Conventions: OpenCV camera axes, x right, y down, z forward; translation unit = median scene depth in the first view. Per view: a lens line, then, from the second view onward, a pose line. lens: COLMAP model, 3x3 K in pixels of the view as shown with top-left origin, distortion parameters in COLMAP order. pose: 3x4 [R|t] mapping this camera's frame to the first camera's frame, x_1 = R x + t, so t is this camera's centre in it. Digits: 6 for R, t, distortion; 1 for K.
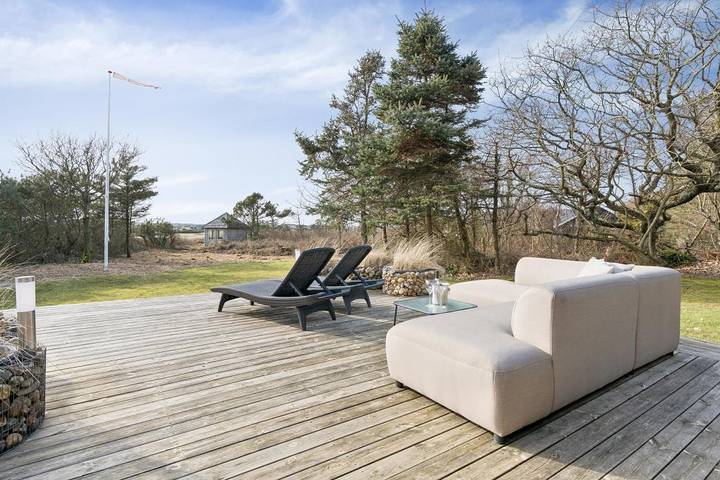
lens RADIAL K [[392.9, 0, 360.6], [0, 392.9, 226.7], [0, 0, 1]] dist [0.032038, -0.001099]
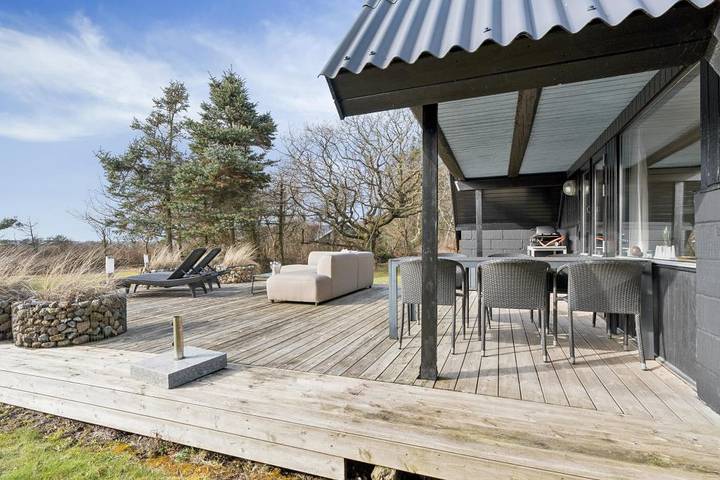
lens RADIAL K [[373.3, 0, 360.0], [0, 373.3, 240.0], [0, 0, 1]] dist [-0.000035, 0.000093]
pose [[0.836860, -0.003475, 0.547407, -0.161761], [0.004277, 0.999991, -0.000191, 0.010271], [-0.547401, 0.002501, 0.836867, -0.267001]]
